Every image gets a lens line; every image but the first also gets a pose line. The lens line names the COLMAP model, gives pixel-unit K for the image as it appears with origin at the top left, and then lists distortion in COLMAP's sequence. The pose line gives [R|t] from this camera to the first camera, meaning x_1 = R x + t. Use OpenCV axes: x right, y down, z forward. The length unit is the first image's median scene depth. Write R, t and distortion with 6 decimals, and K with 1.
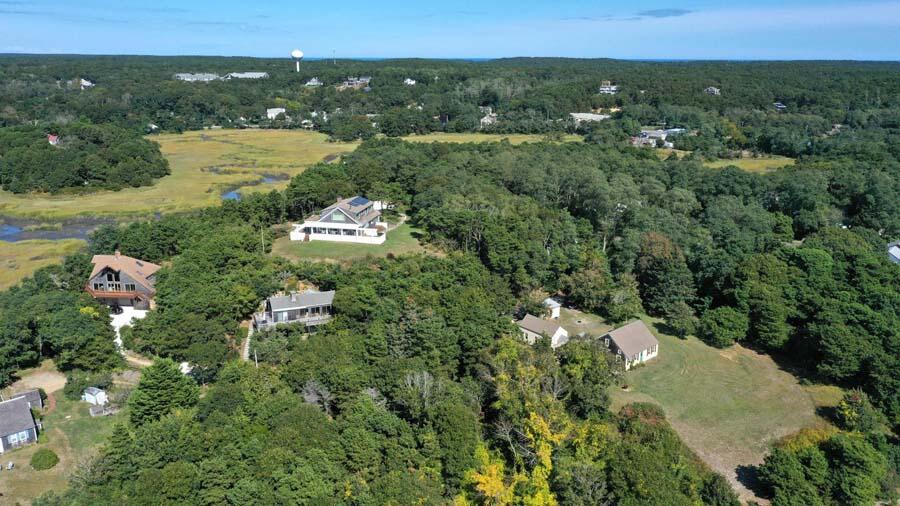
lens RADIAL K [[714.5, 0, 447.7], [0, 714.5, 250.8], [0, 0, 1]] dist [-0.002426, -0.000068]
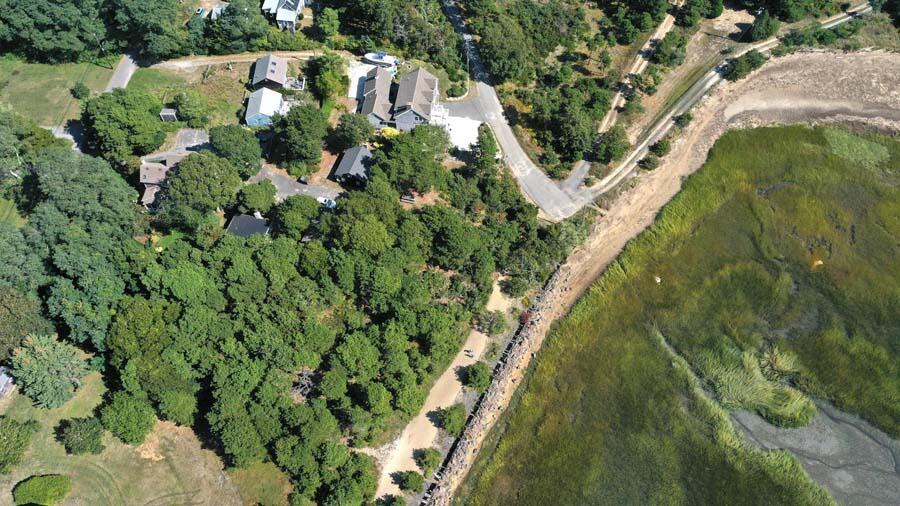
lens RADIAL K [[709.8, 0, 447.1], [0, 709.8, 254.9], [0, 0, 1]] dist [-0.000345, 0.006031]
pose [[0.744417, -0.576161, 0.337464, 0.312321], [0.187849, 0.665700, 0.722188, -0.373425], [-0.640747, -0.474217, 0.603790, 0.191784]]
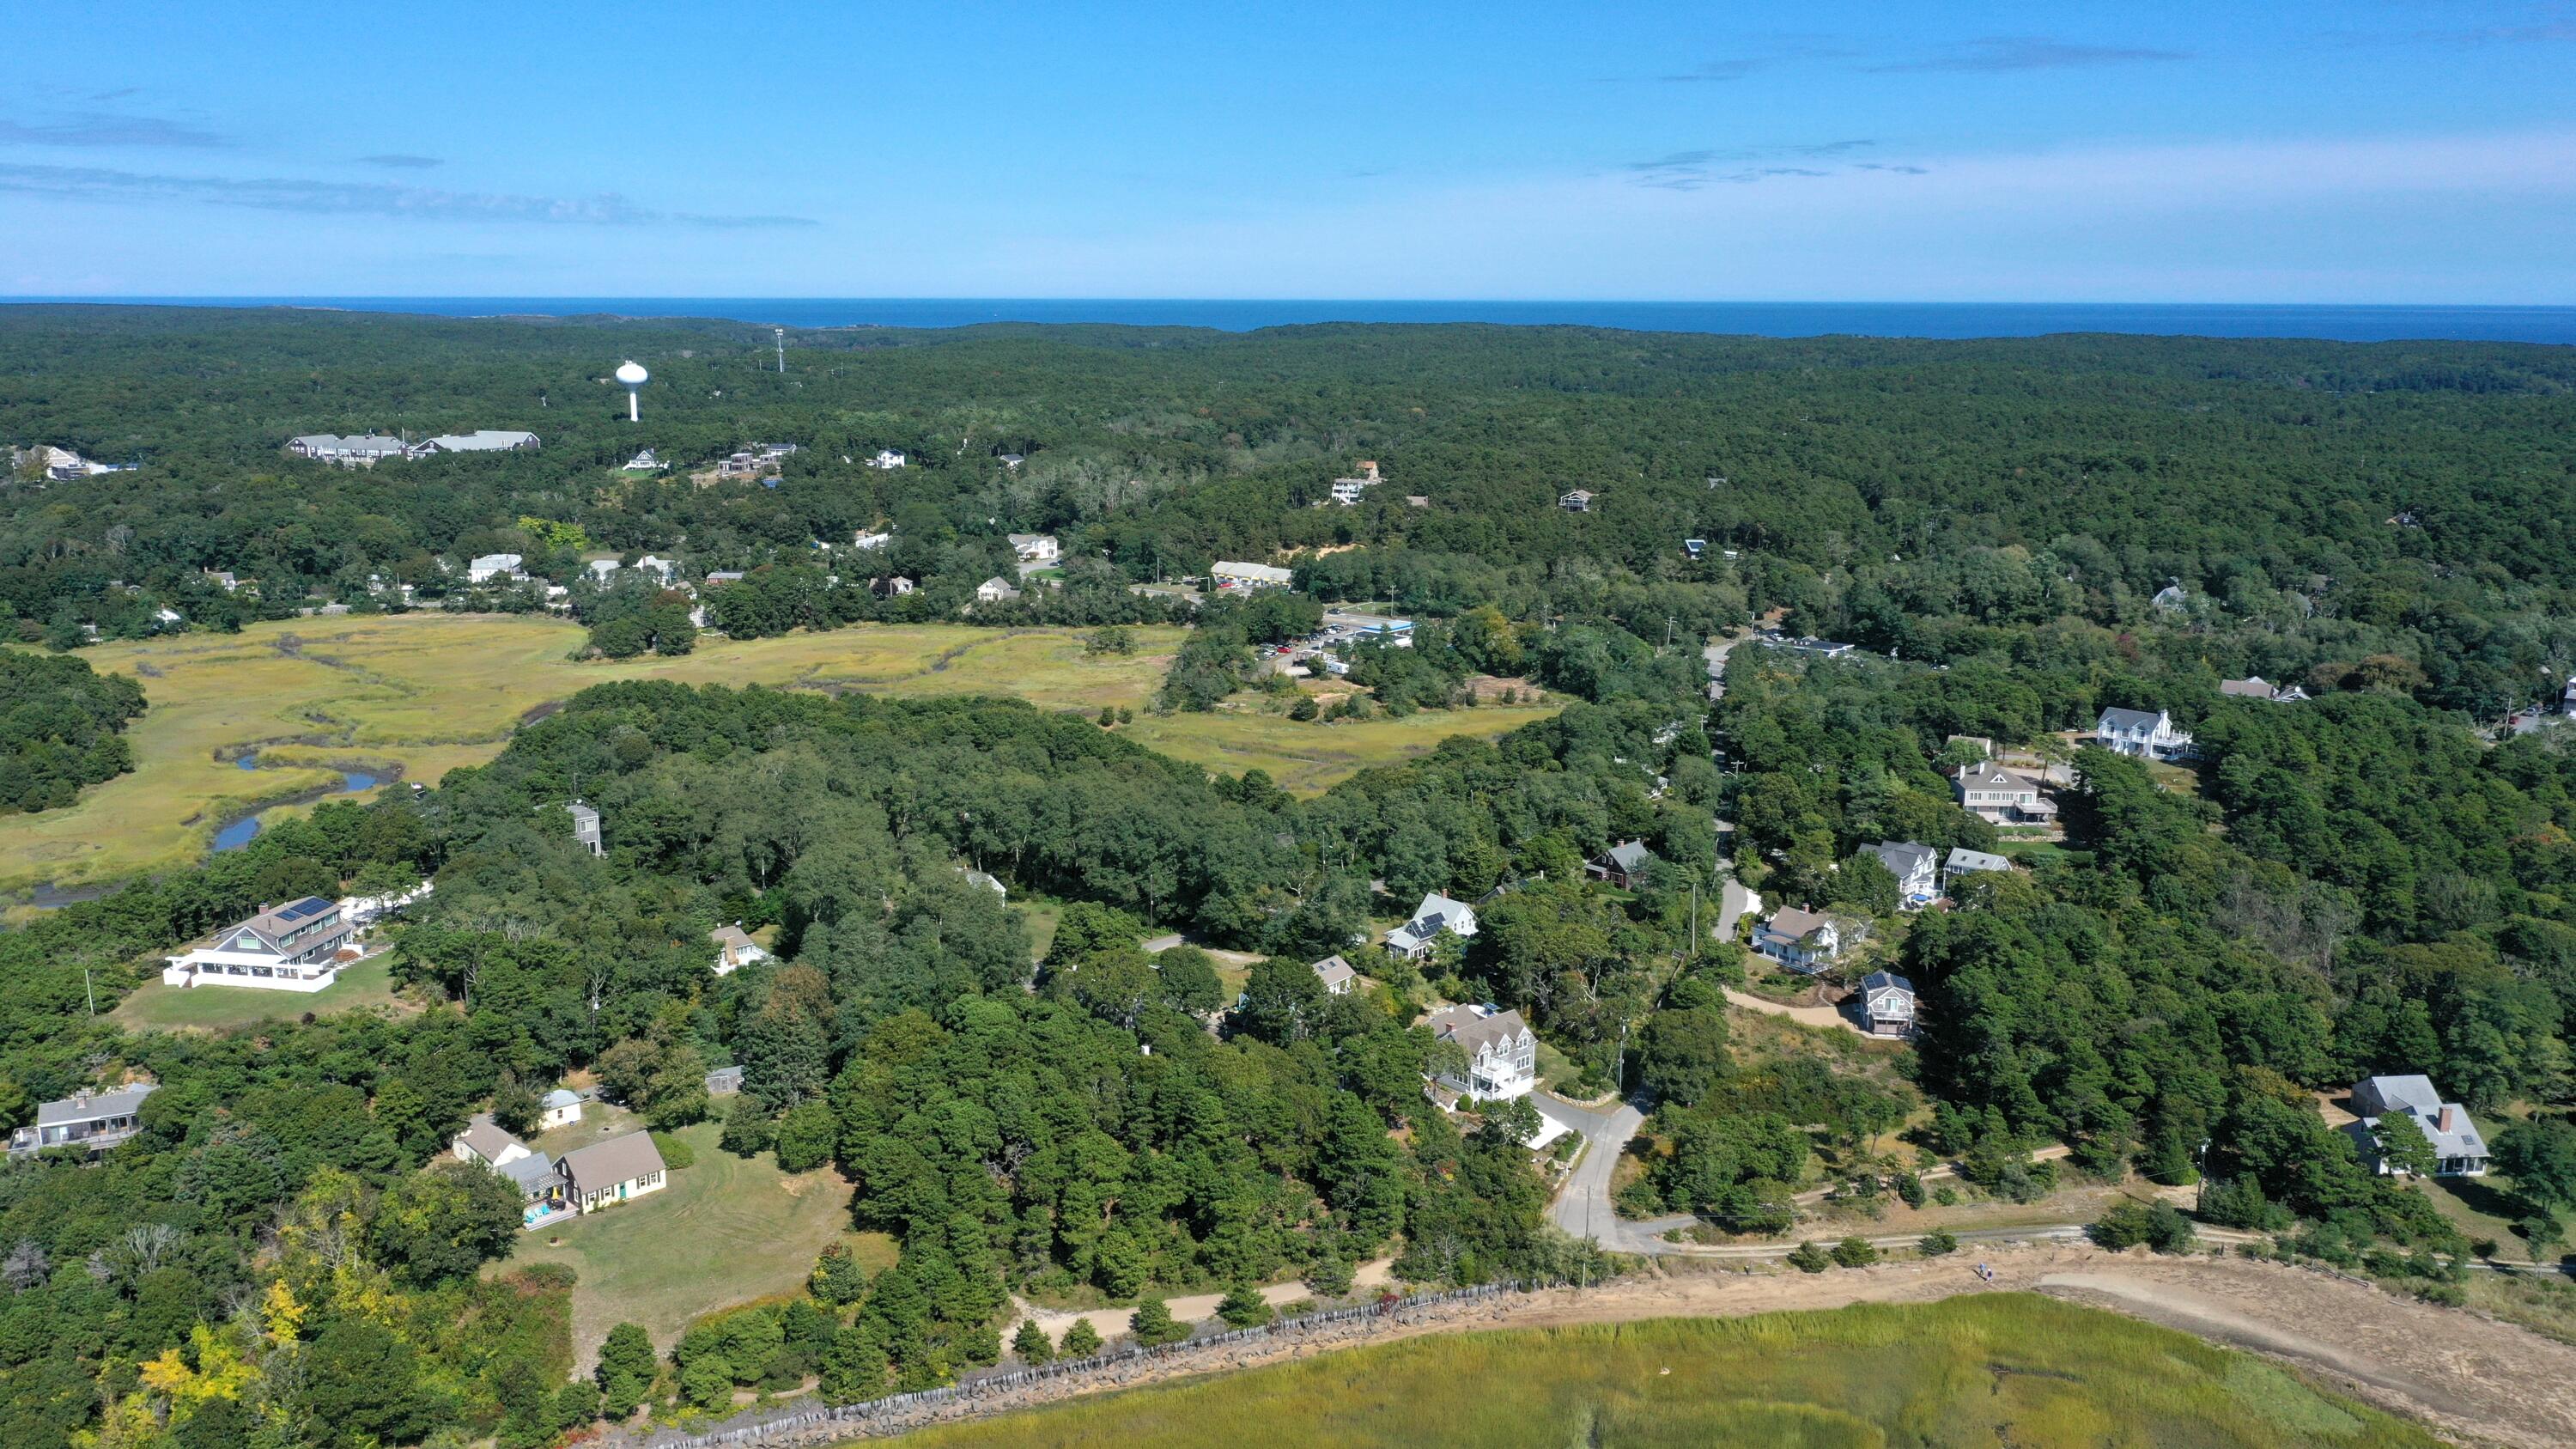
lens RADIAL K [[2031.8, 0, 1279.7], [0, 2031.8, 729.8], [0, 0, 1]] dist [-0.000345, 0.006031]
pose [[0.999235, -0.008416, 0.038186, 0.456365], [0.010428, 0.998550, -0.052803, -0.092418], [-0.037686, 0.053161, 0.997875, -0.490694]]
